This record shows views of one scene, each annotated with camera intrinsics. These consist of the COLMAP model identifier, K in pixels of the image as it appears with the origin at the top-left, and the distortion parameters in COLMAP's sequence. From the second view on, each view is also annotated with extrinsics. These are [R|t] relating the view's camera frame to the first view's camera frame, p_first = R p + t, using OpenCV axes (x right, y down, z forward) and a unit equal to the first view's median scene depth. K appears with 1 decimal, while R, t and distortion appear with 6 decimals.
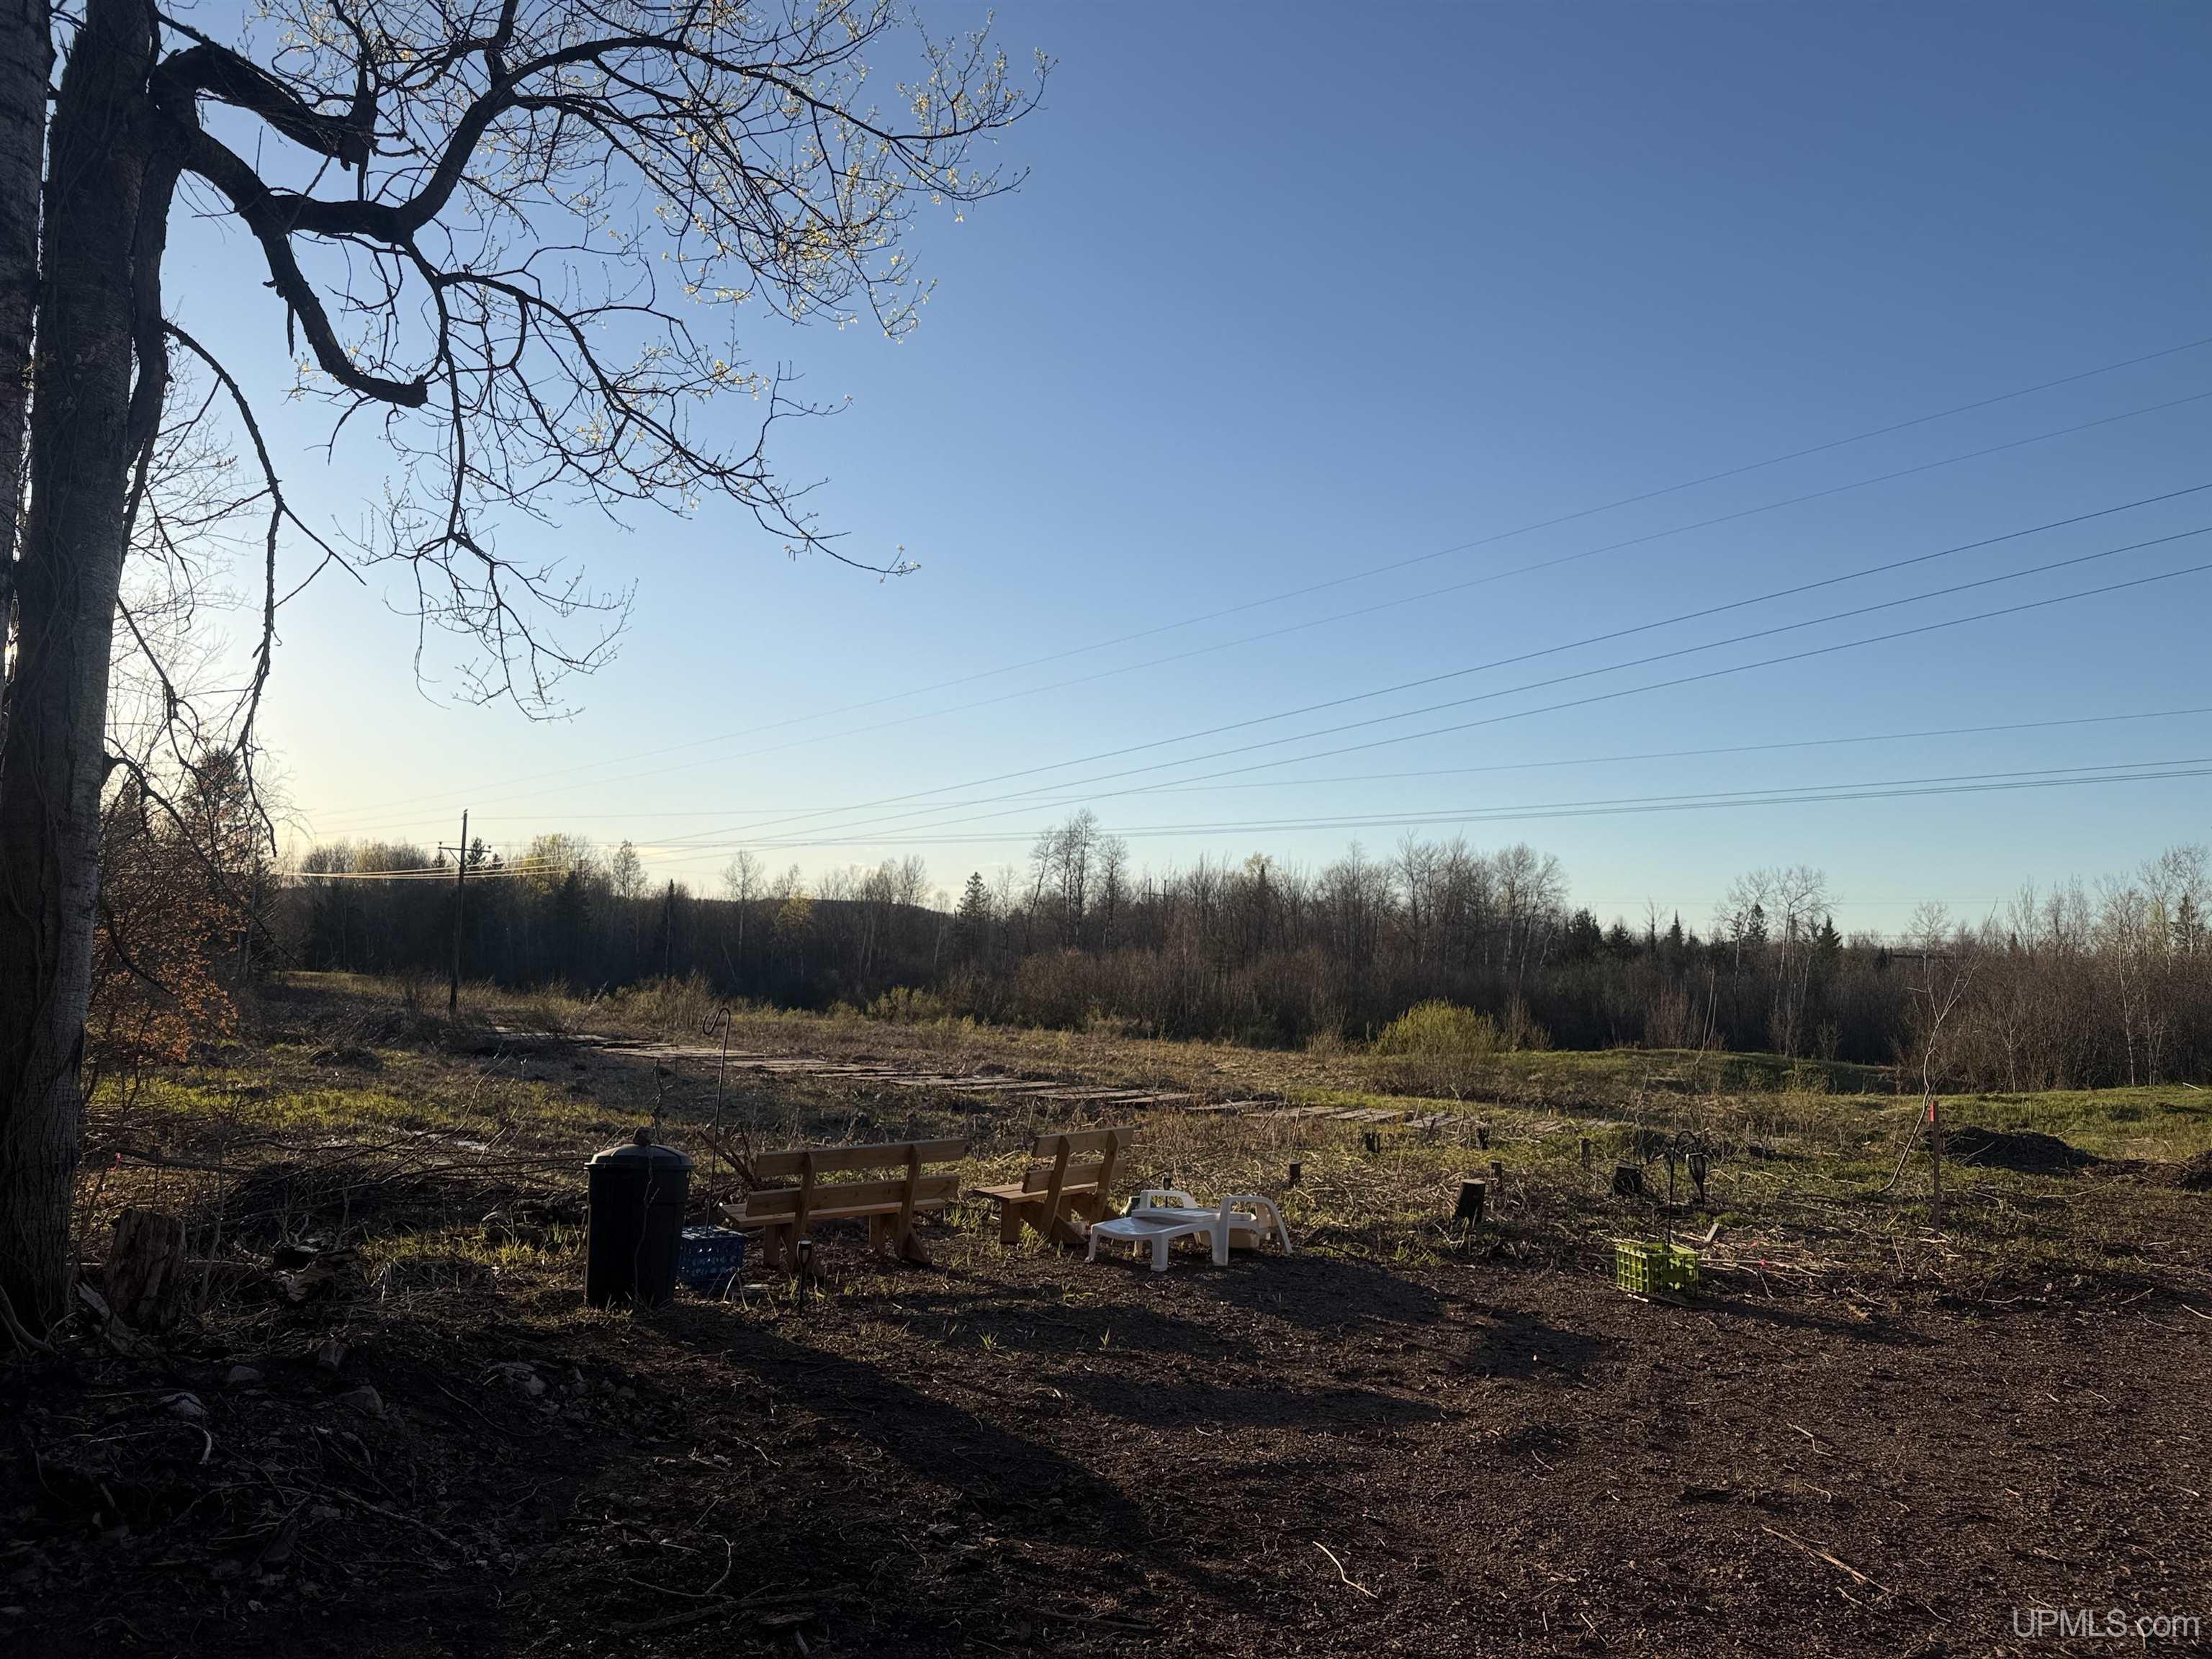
lens RADIAL K [[1584.4, 0, 1106.0], [0, 1584.4, 829.5], [0, 0, 1]] dist [0.105721, -0.196958]
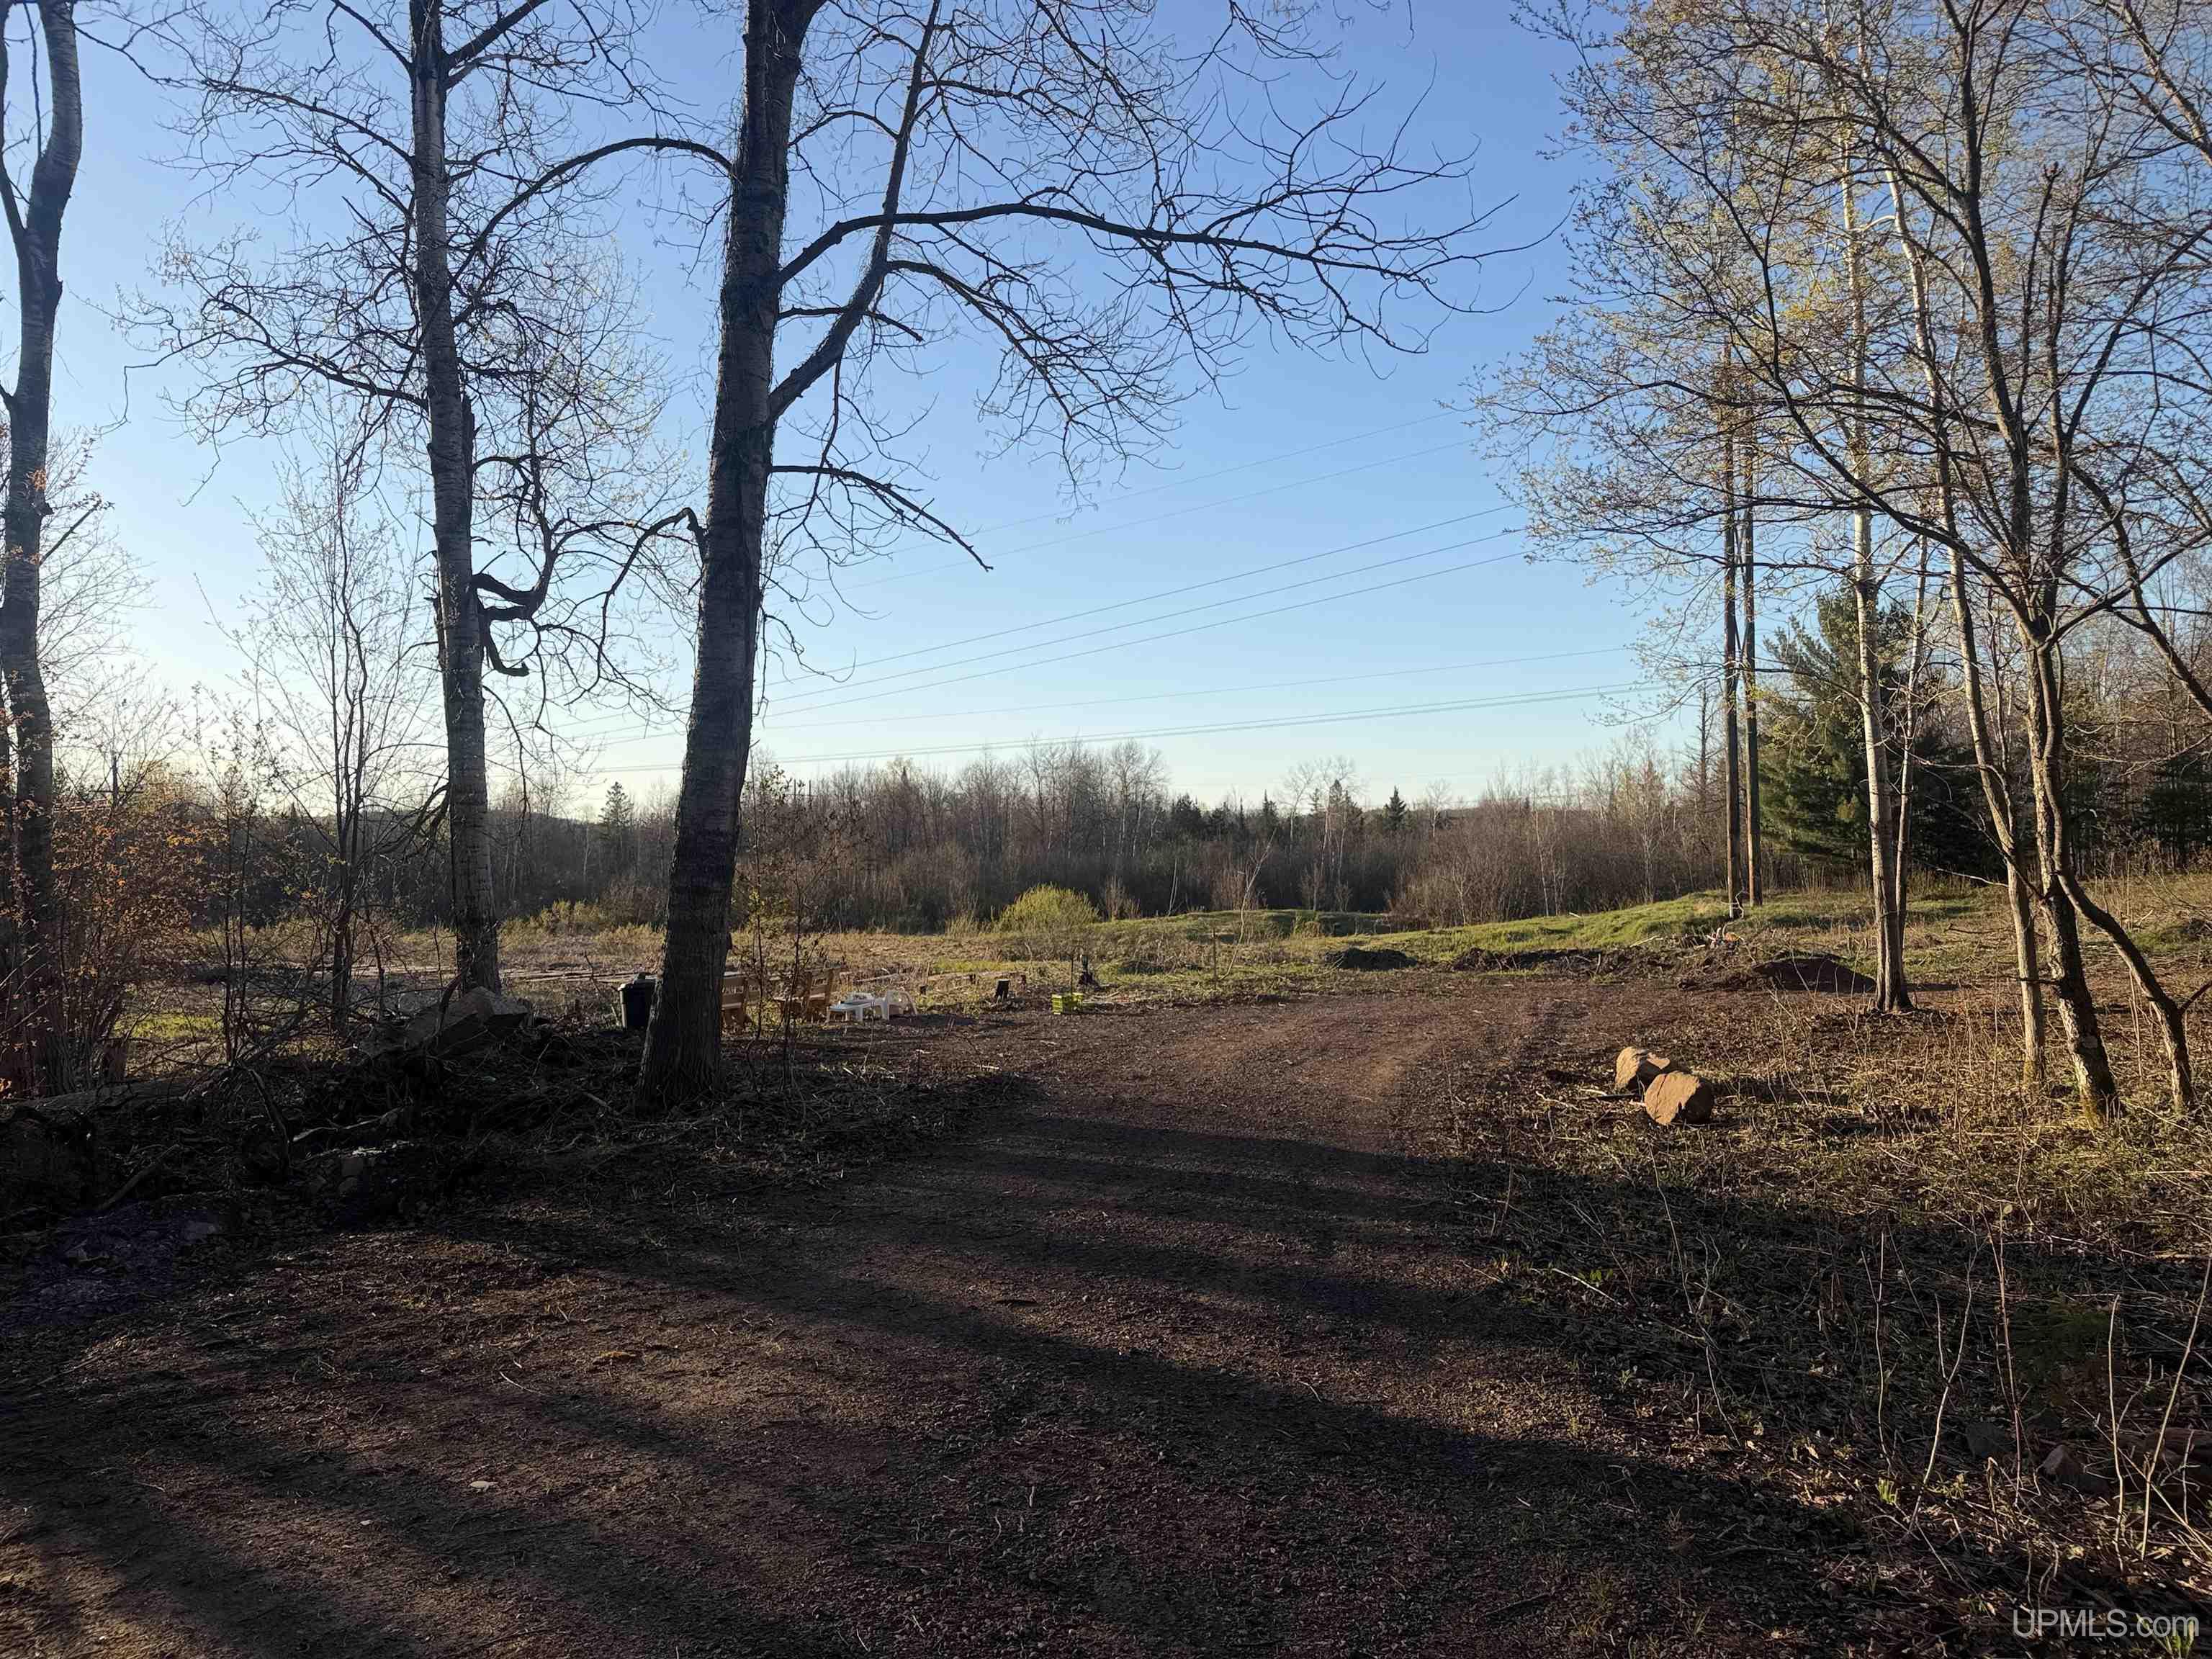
lens RADIAL K [[1584.4, 0, 1106.0], [0, 1584.4, 829.5], [0, 0, 1]] dist [0.105721, -0.196958]
pose [[0.974051, -0.052737, 0.220100, -0.015497], [0.037237, 0.996564, 0.073988, -0.022094], [-0.223246, -0.063872, 0.972667, -0.182649]]
